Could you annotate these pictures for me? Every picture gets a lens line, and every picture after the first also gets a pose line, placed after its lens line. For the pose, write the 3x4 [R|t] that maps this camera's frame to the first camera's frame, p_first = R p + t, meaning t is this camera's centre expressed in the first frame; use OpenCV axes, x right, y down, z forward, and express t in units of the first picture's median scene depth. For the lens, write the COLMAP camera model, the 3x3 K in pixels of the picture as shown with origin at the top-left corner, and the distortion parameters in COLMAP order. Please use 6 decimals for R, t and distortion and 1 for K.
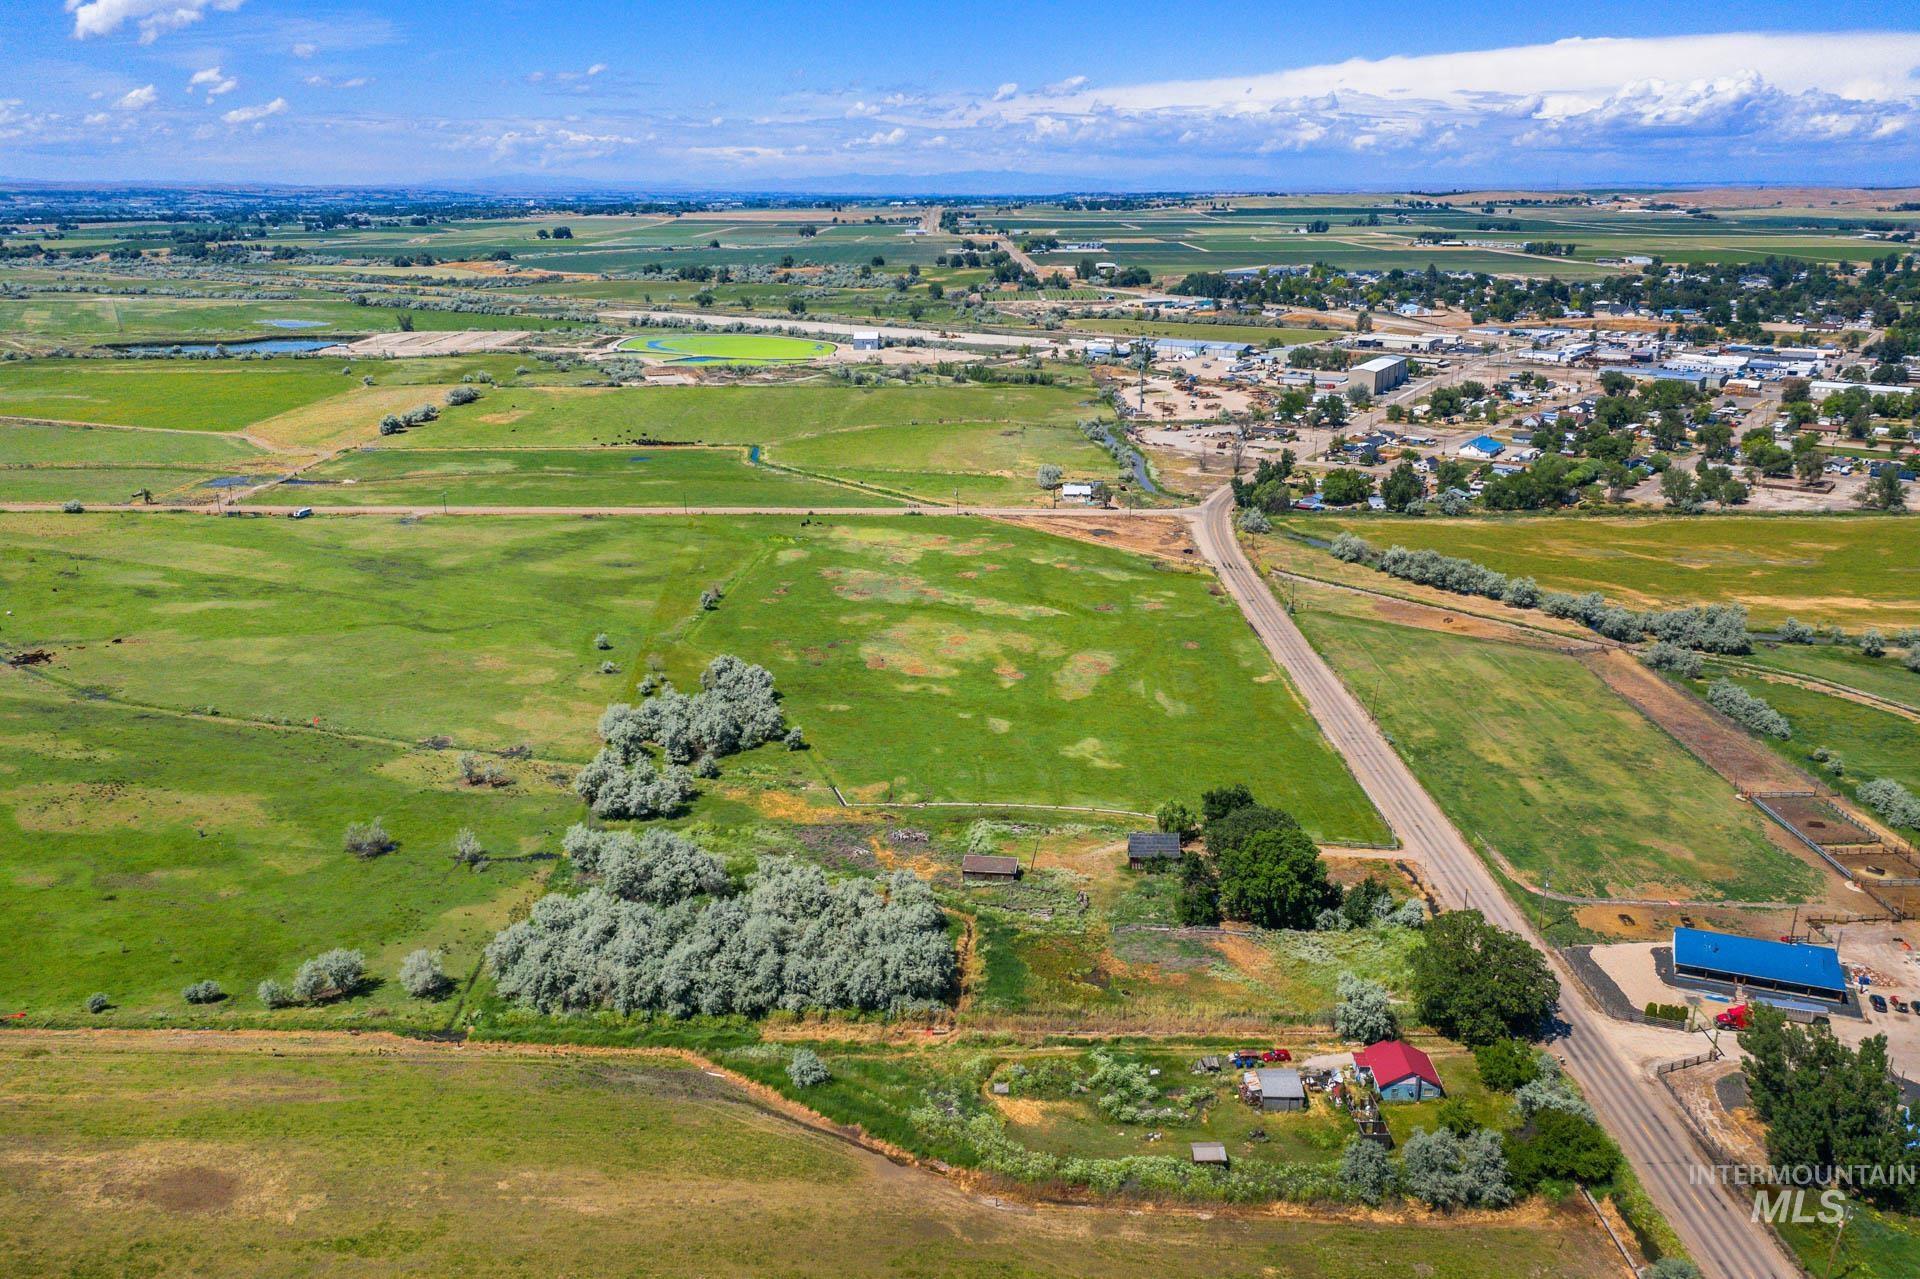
lens RADIAL K [[1531.8, 0, 956.5], [0, 1531.8, 613.4], [0, 0, 1]] dist [-0.005904, -0.005852]
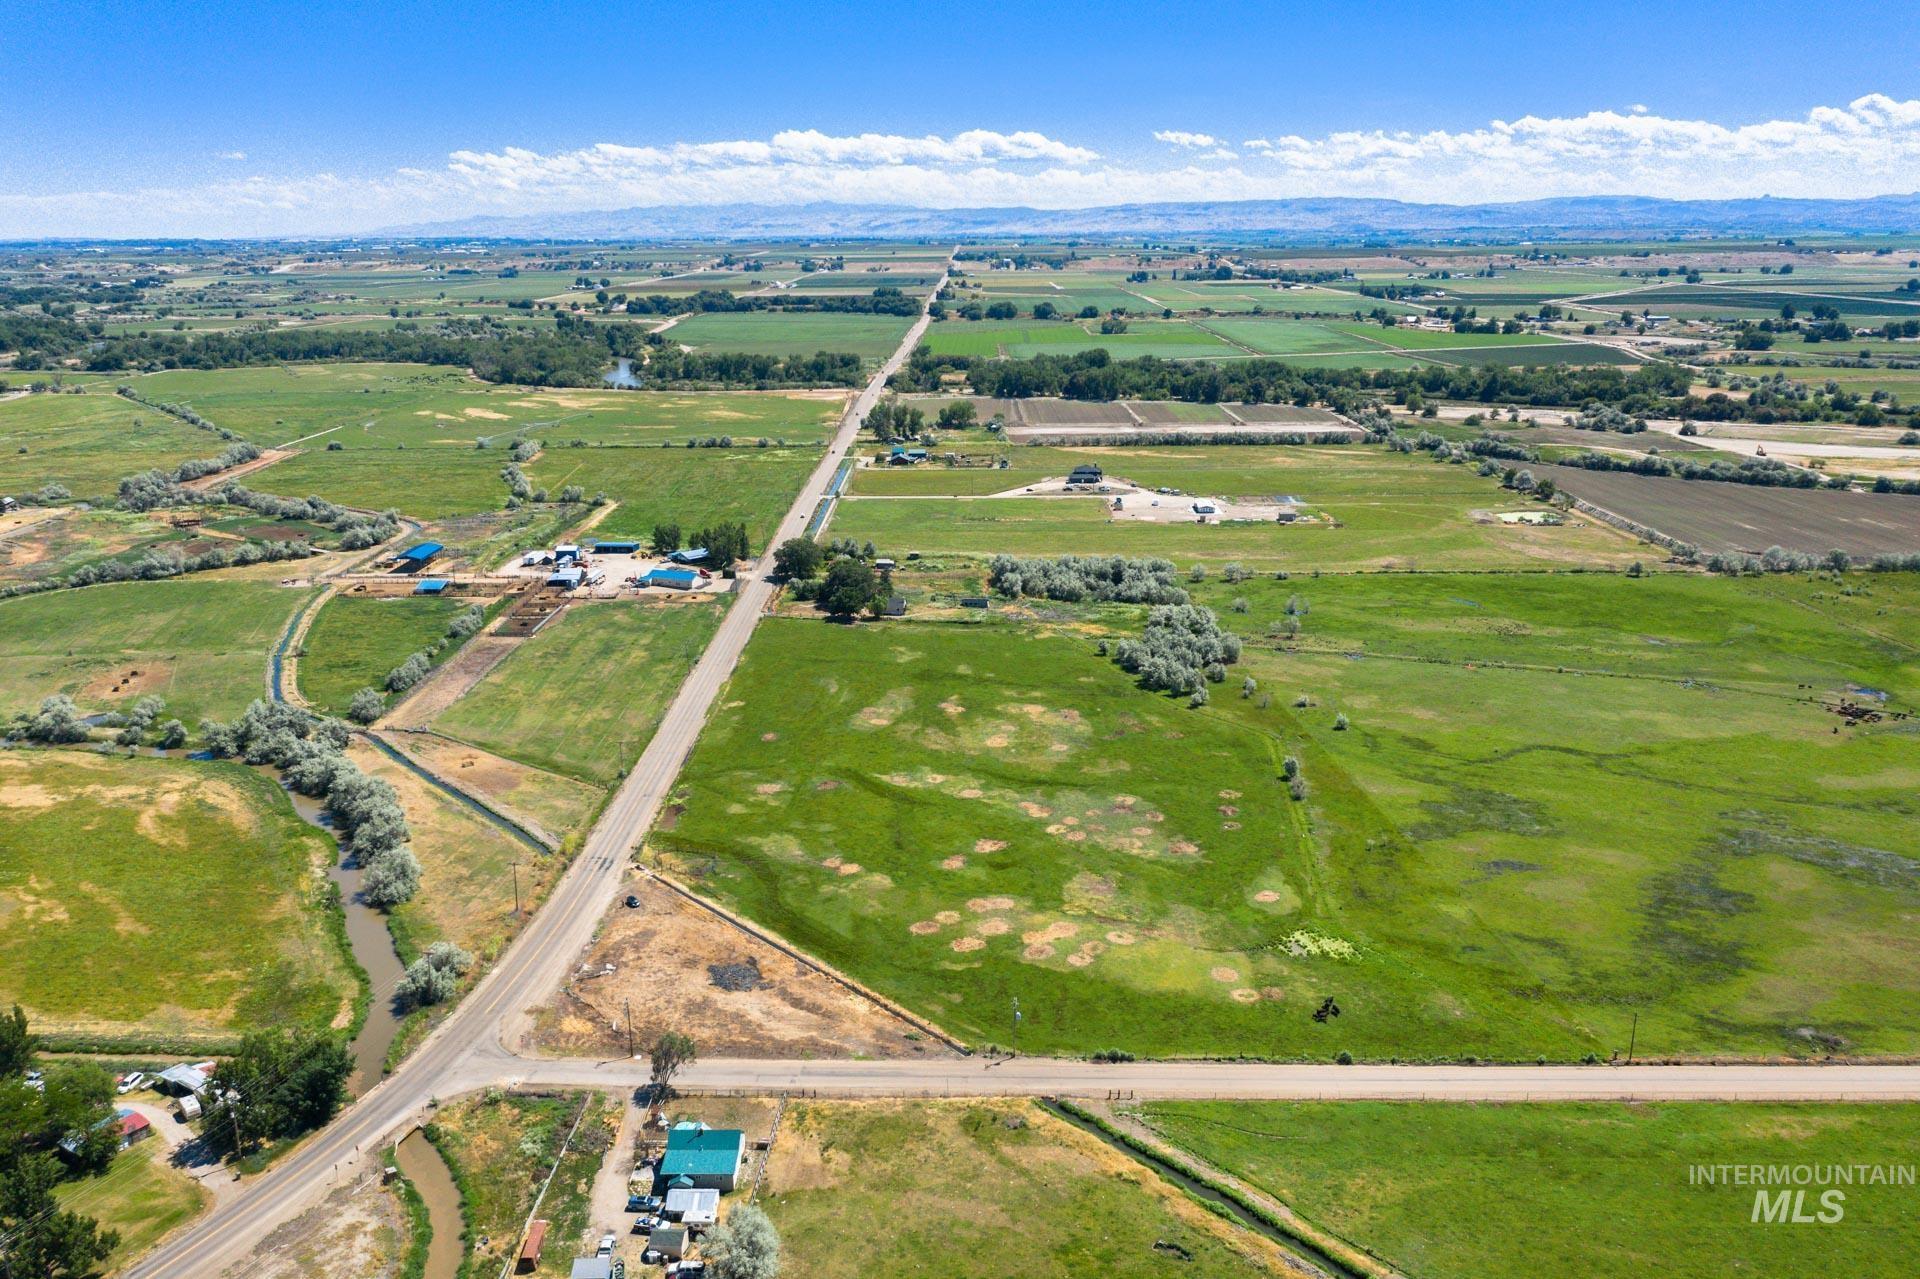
lens RADIAL K [[1531.8, 0, 956.5], [0, 1531.8, 613.4], [0, 0, 1]] dist [-0.005904, -0.005852]
pose [[-0.999904, 0.008262, 0.011151, 0.020332], [0.012698, 0.868844, 0.494924, -0.679264], [-0.005599, 0.495017, -0.868865, 2.260313]]
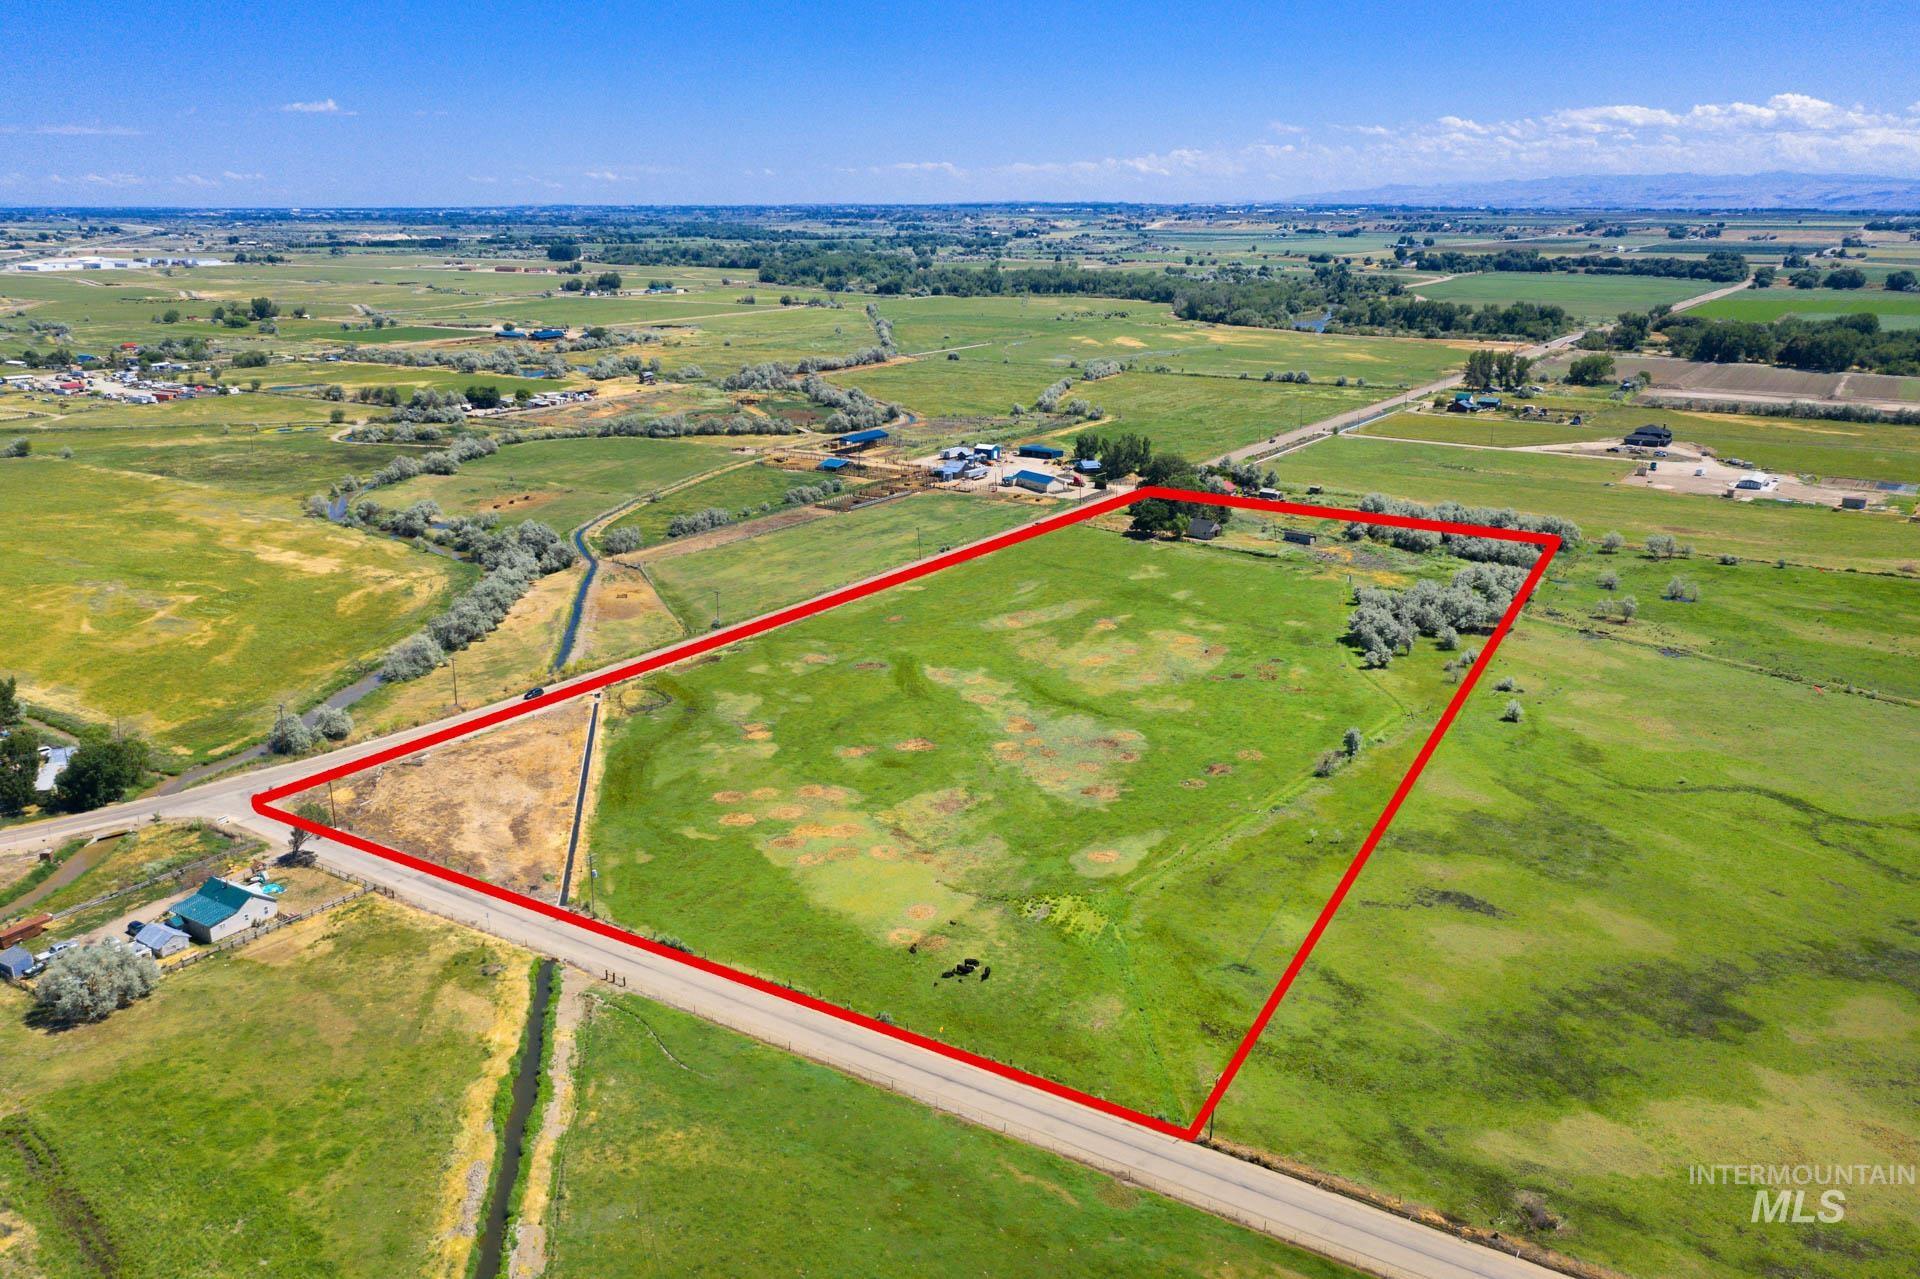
lens RADIAL K [[1531.8, 0, 956.5], [0, 1531.8, 613.4], [0, 0, 1]] dist [-0.005904, -0.005852]
pose [[-0.841469, -0.139366, 0.522021, -0.478683], [0.145345, 0.872160, 0.467132, -0.531239], [-0.520388, 0.468950, -0.713640, 2.052280]]
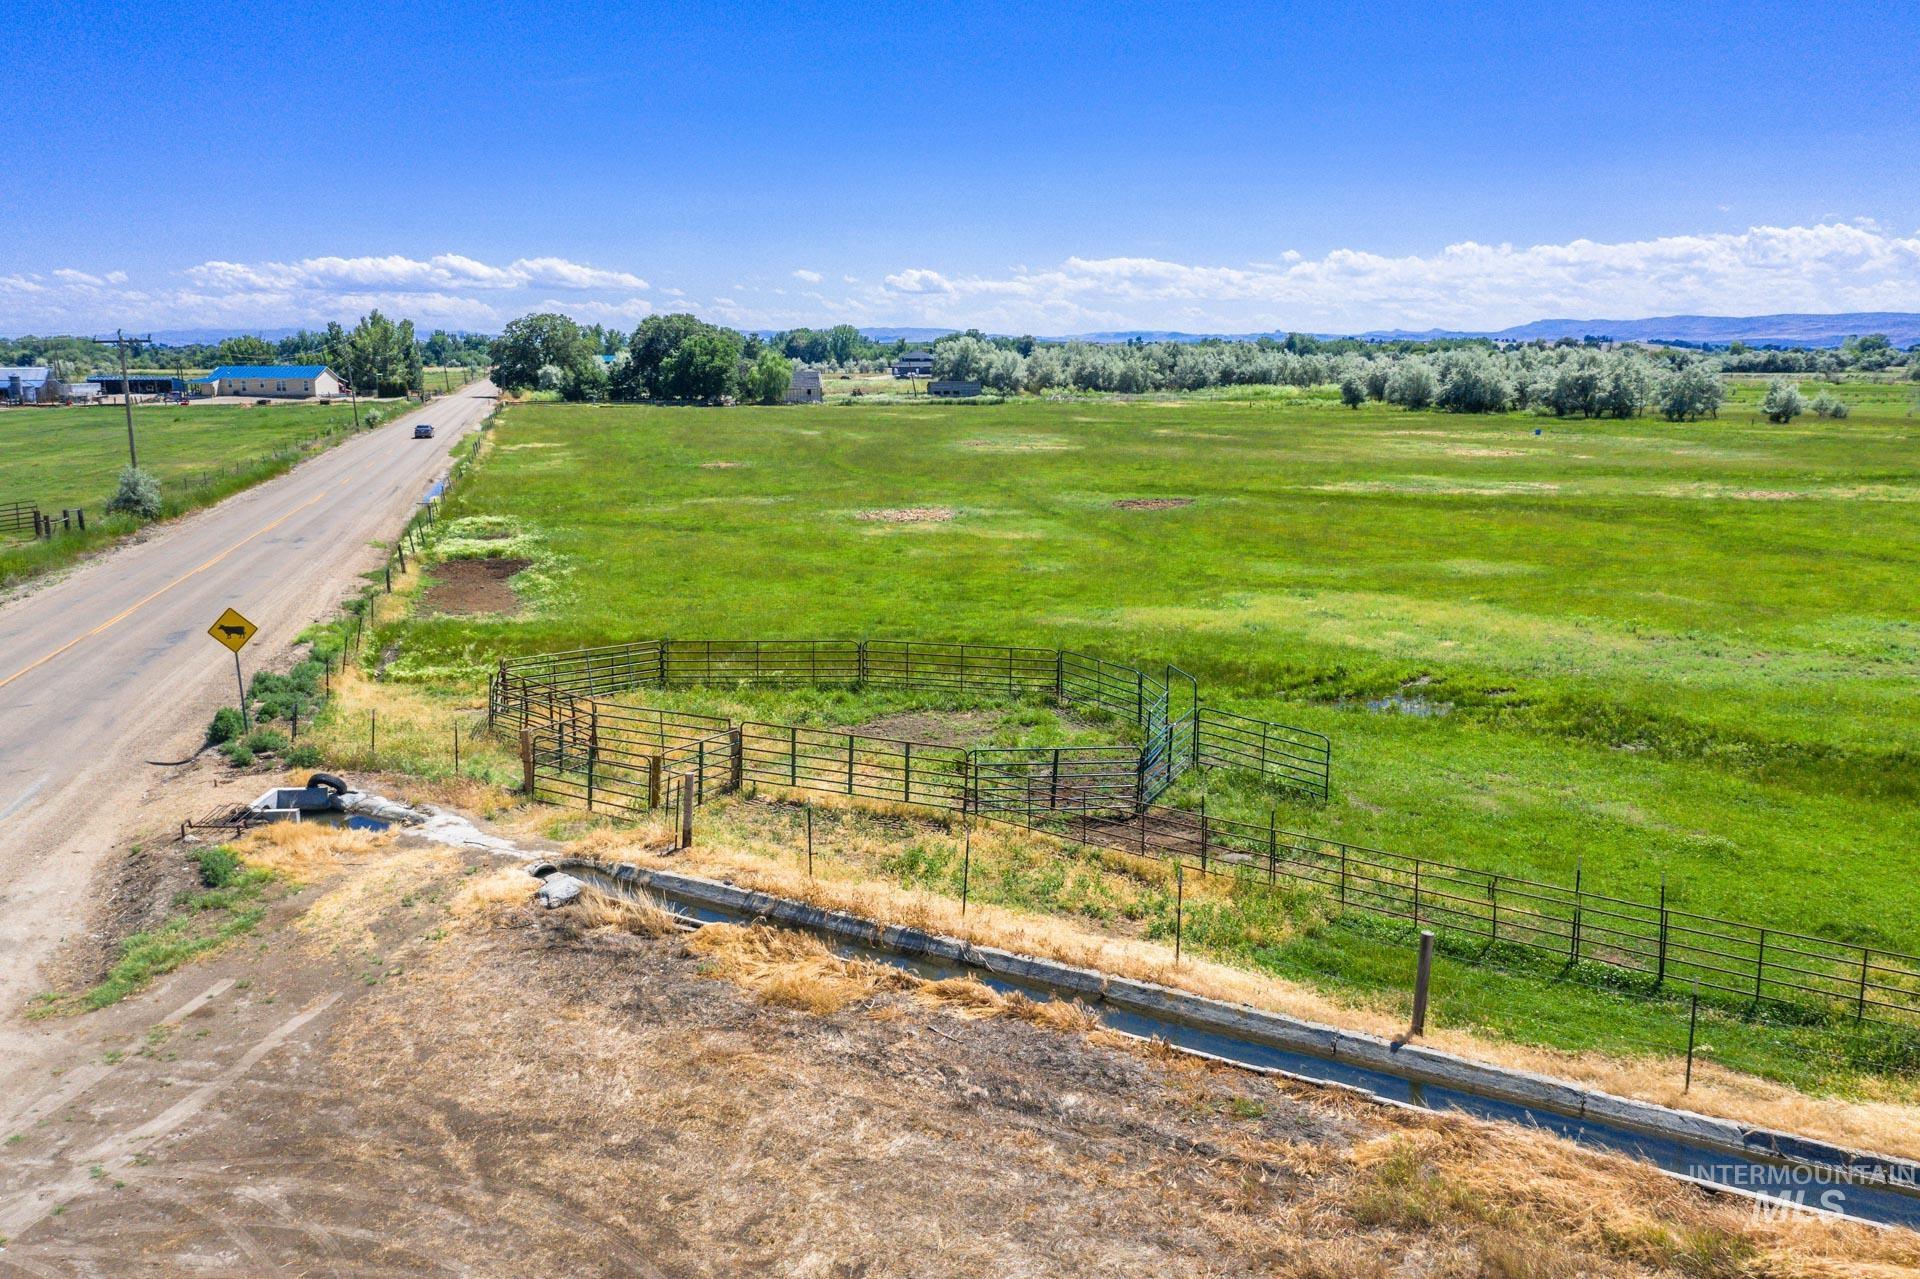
lens RADIAL K [[1531.8, 0, 956.5], [0, 1531.8, 613.4], [0, 0, 1]] dist [-0.005904, -0.005852]
pose [[-0.965167, 0.050955, -0.256624, 0.227682], [-0.062973, 0.906773, 0.416890, -0.092064], [0.253942, 0.418529, -0.871979, 1.554368]]
